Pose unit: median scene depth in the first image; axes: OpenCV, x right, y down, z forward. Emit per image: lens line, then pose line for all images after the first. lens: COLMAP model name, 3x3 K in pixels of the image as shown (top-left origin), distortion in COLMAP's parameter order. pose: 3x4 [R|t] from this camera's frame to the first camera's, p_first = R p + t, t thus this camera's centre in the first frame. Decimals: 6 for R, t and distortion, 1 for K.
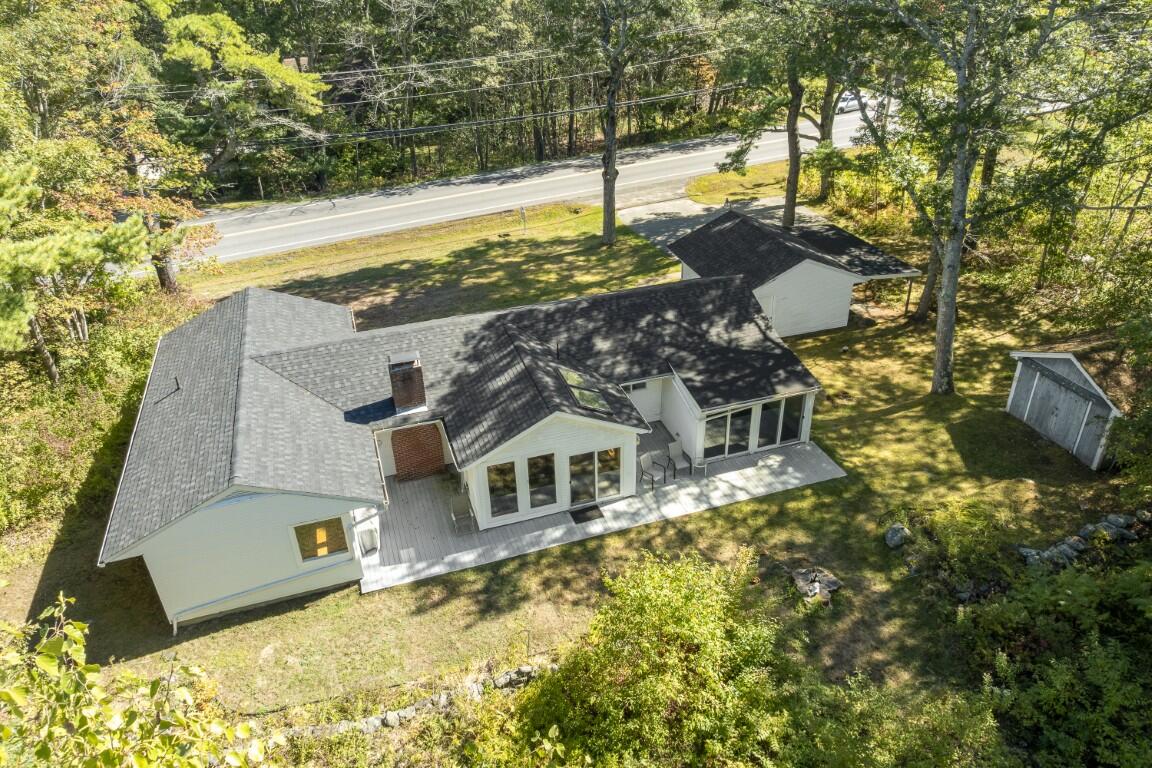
lens RADIAL K [[798.3, 0, 583.0], [0, 798.3, 386.2], [0, 0, 1]] dist [-0.004578, -0.004581]
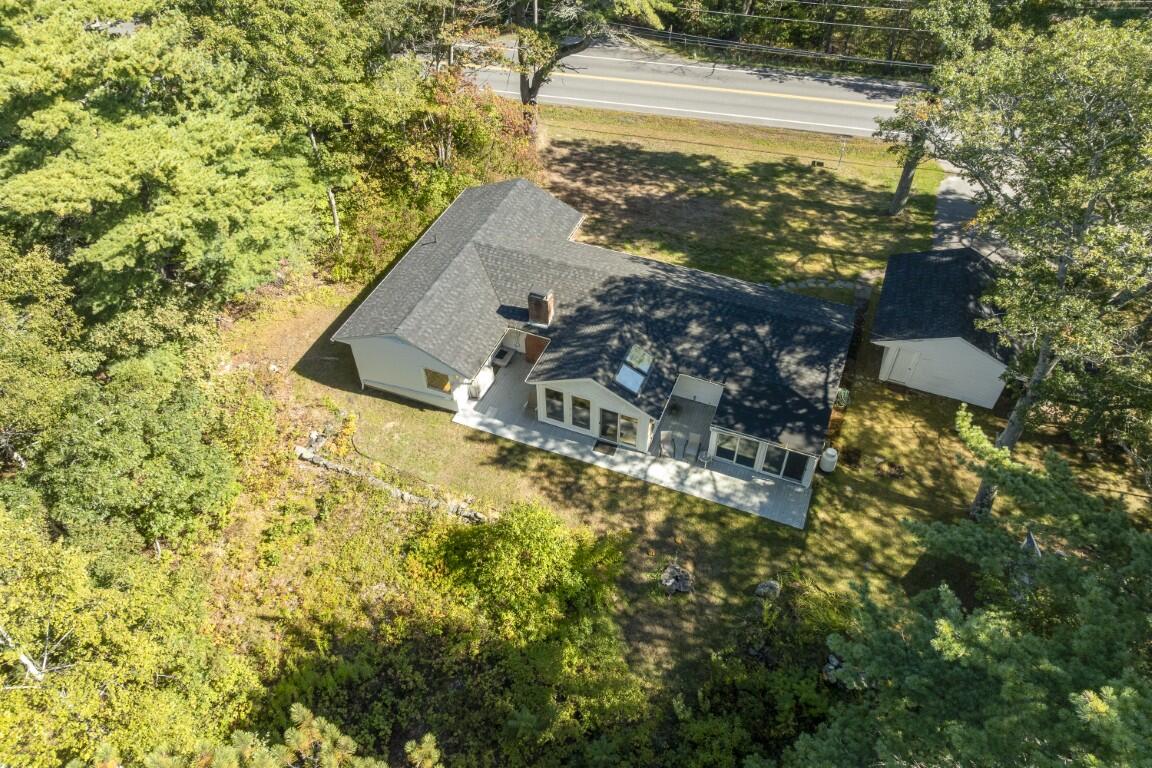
lens RADIAL K [[798.3, 0, 571.2], [0, 798.3, 382.4], [0, 0, 1]] dist [-0.004578, -0.004581]
pose [[0.761232, 0.479954, -0.436085, 0.505525], [-0.334502, 0.866721, 0.370003, -0.427185], [0.555549, -0.135786, 0.820322, -0.161062]]
